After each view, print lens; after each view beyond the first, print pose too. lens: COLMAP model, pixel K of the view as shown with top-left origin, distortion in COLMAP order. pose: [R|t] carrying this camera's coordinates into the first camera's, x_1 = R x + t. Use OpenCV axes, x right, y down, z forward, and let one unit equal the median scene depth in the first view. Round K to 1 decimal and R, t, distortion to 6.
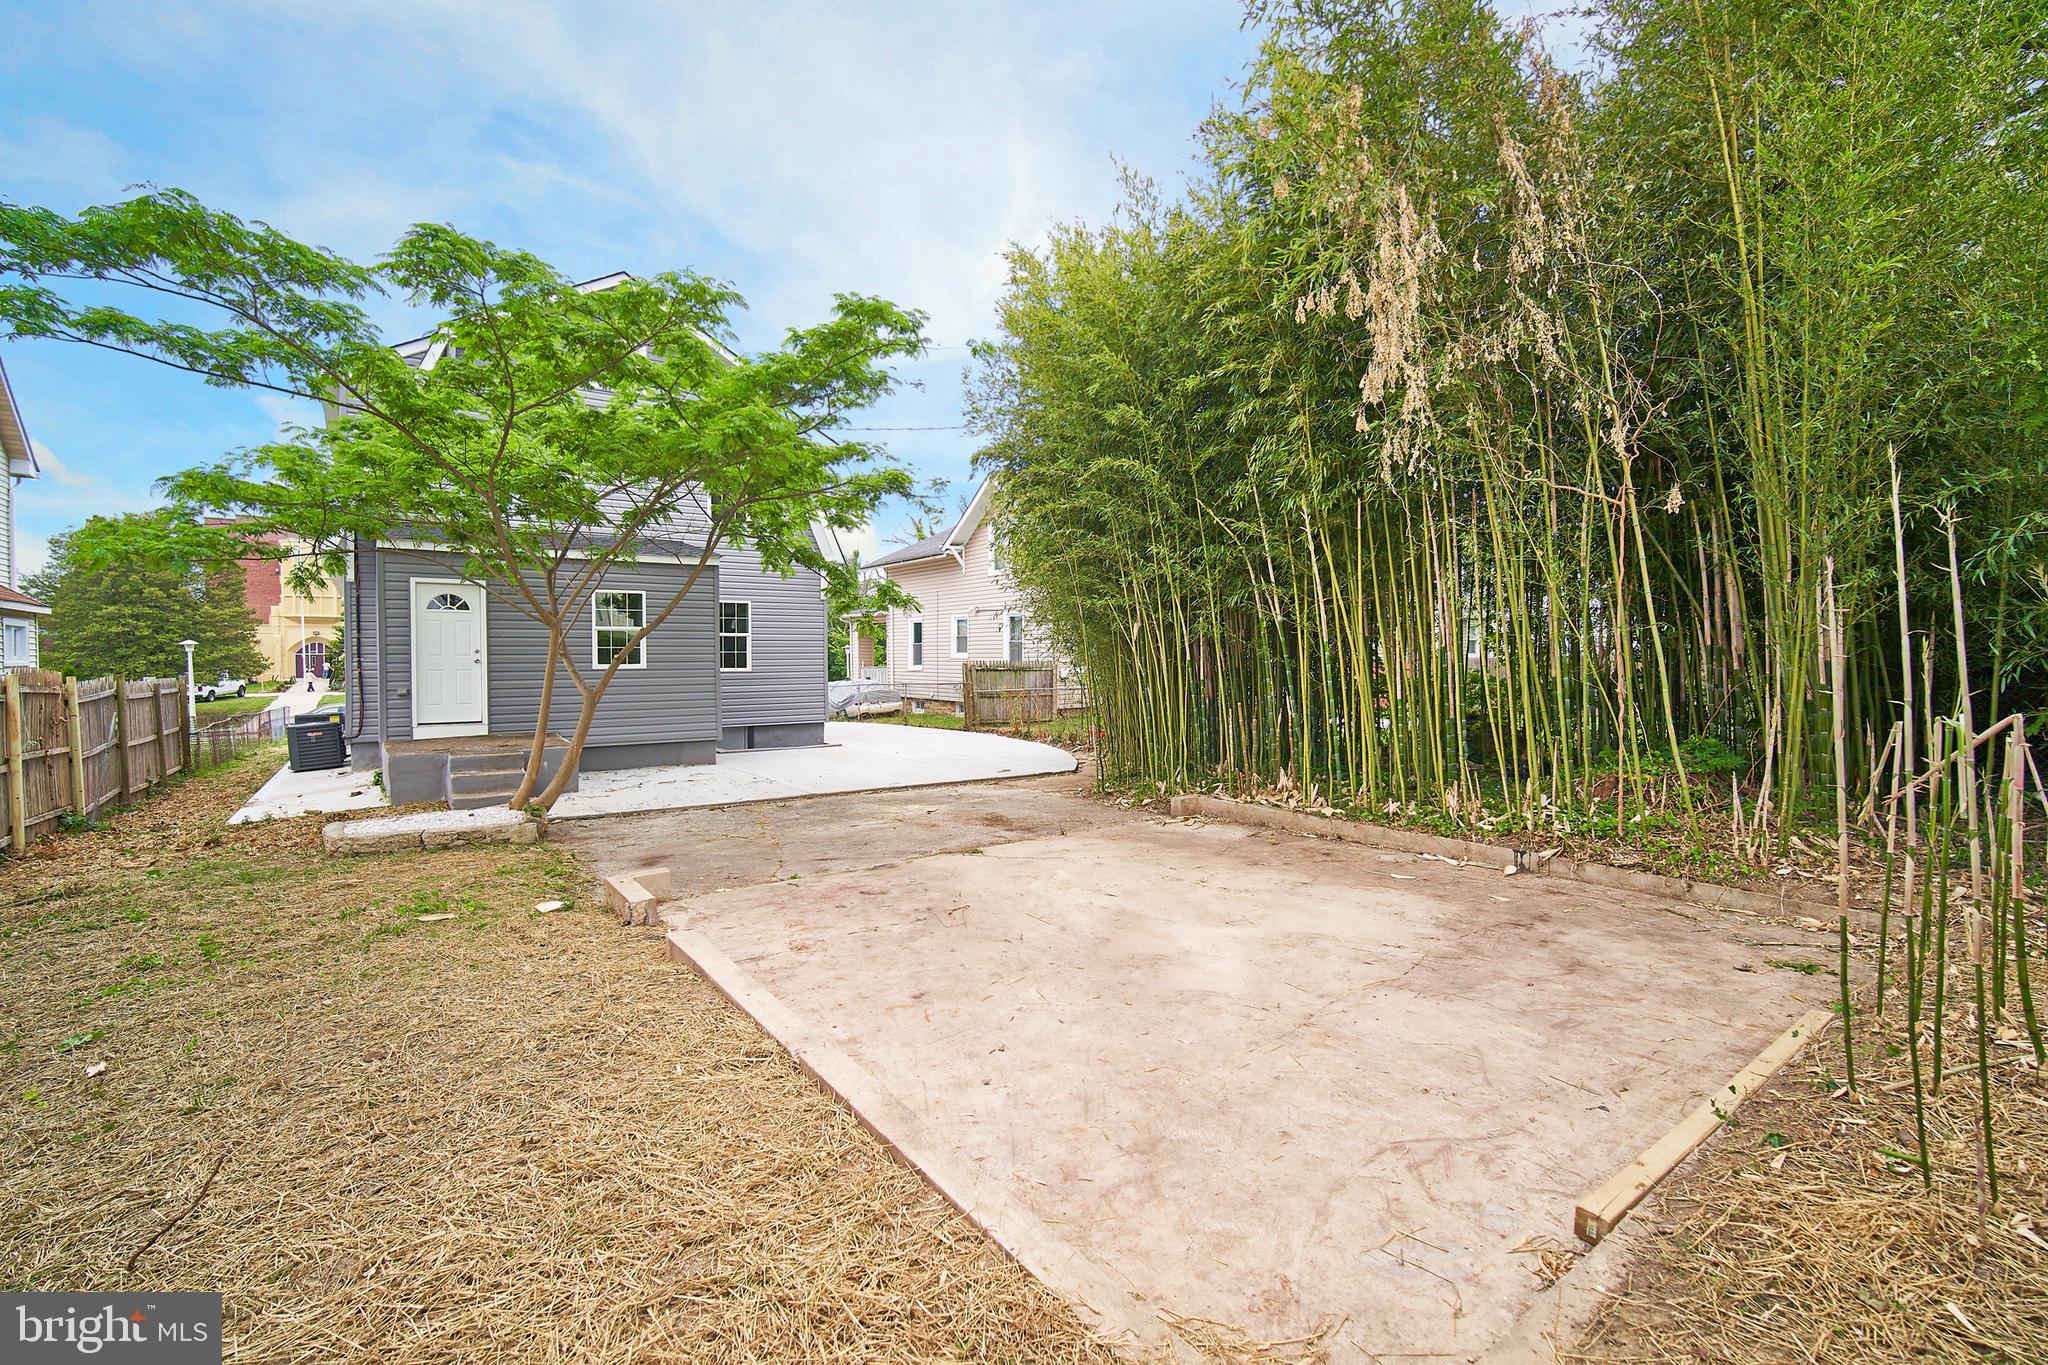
lens RADIAL K [[925.3, 0, 1024.0], [0, 925.3, 682.5], [0, 0, 1]] dist [0.000512, 0.000337]
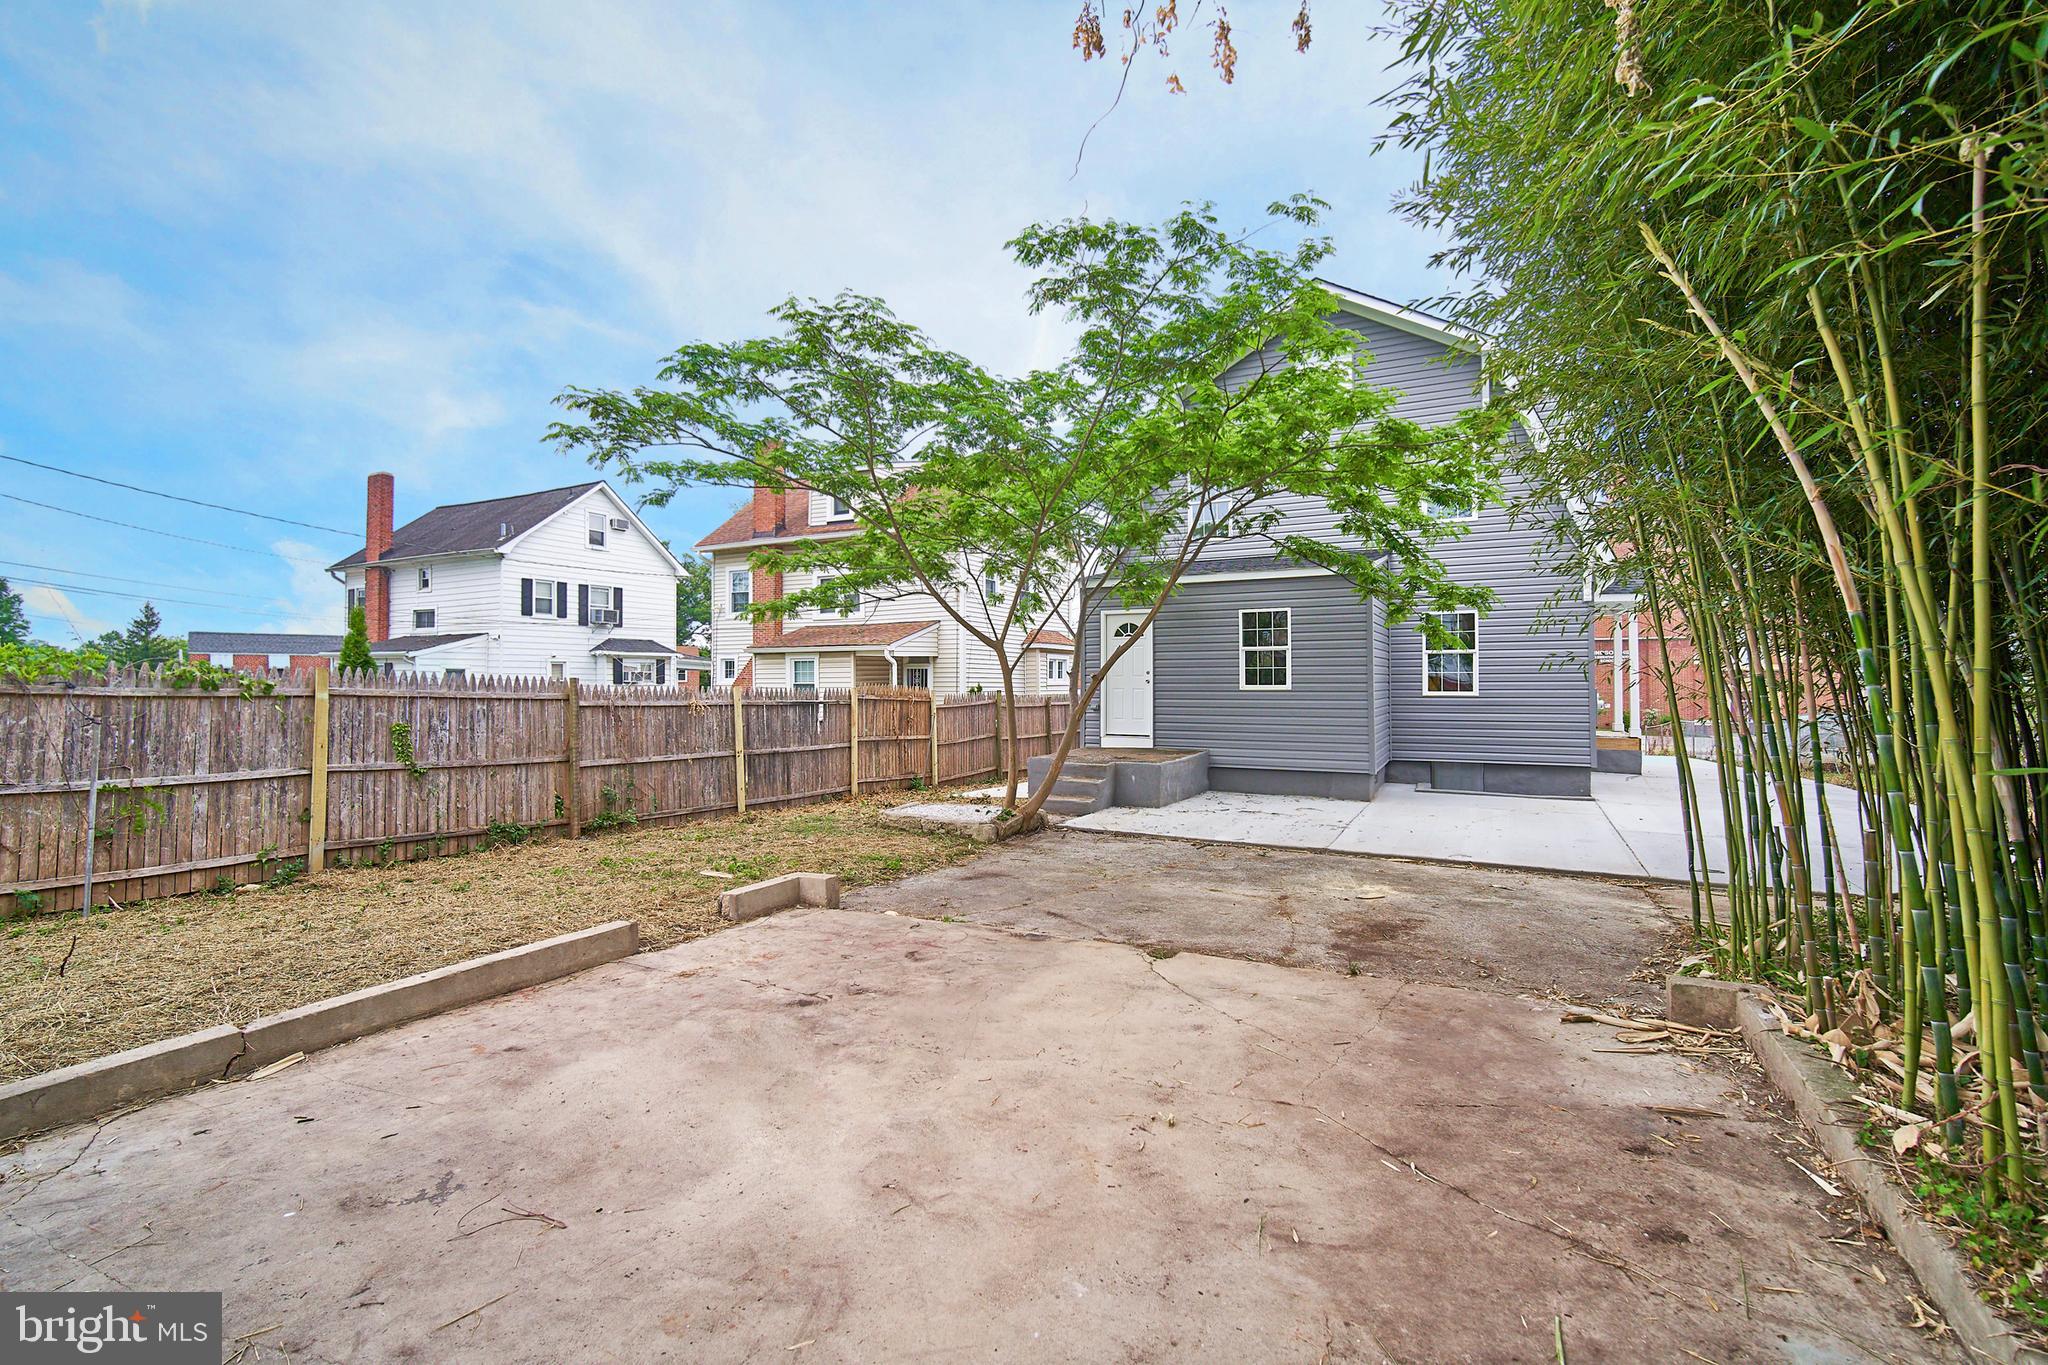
lens RADIAL K [[897.1, 0, 1011.1], [0, 897.1, 653.1], [0, 0, 1]] dist [-0.003228, 0.000682]
pose [[0.428962, -0.028445, -0.902875, 0.818075], [-0.025987, 0.998702, -0.043810, -0.013247], [0.902949, 0.042256, 0.427666, 0.981139]]
